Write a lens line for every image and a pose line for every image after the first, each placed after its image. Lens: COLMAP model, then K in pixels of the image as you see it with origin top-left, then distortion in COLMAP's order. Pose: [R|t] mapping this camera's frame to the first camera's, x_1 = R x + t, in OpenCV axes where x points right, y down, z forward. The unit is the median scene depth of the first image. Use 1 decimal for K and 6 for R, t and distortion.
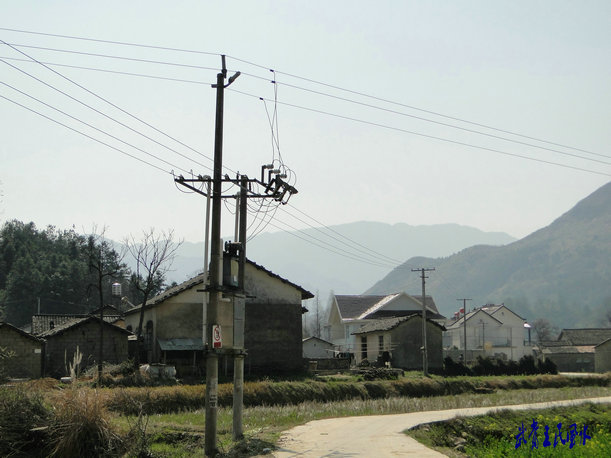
lens RADIAL K [[1035.5, 0, 305.5], [0, 1035.5, 229.0], [0, 0, 1]] dist [-0.014736, -0.011901]
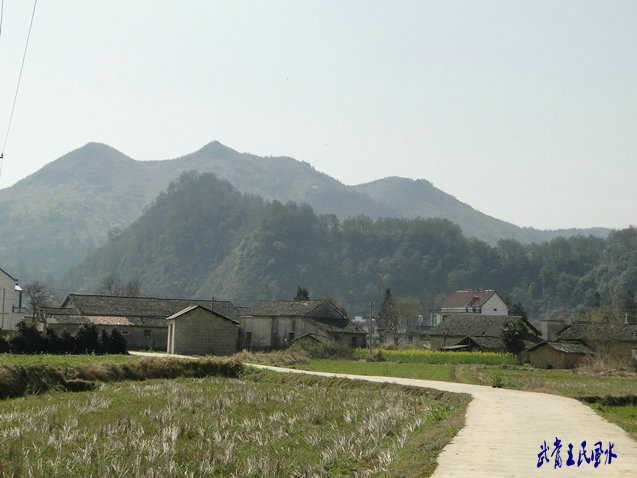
lens RADIAL K [[1079.5, 0, 318.5], [0, 1079.5, 239.0], [0, 0, 1]] dist [-0.014736, -0.011901]
pose [[0.865037, 0.082564, 0.494867, -0.001616], [-0.101997, 0.994708, 0.012335, 0.024305], [-0.491230, -0.061145, 0.868881, 0.181172]]
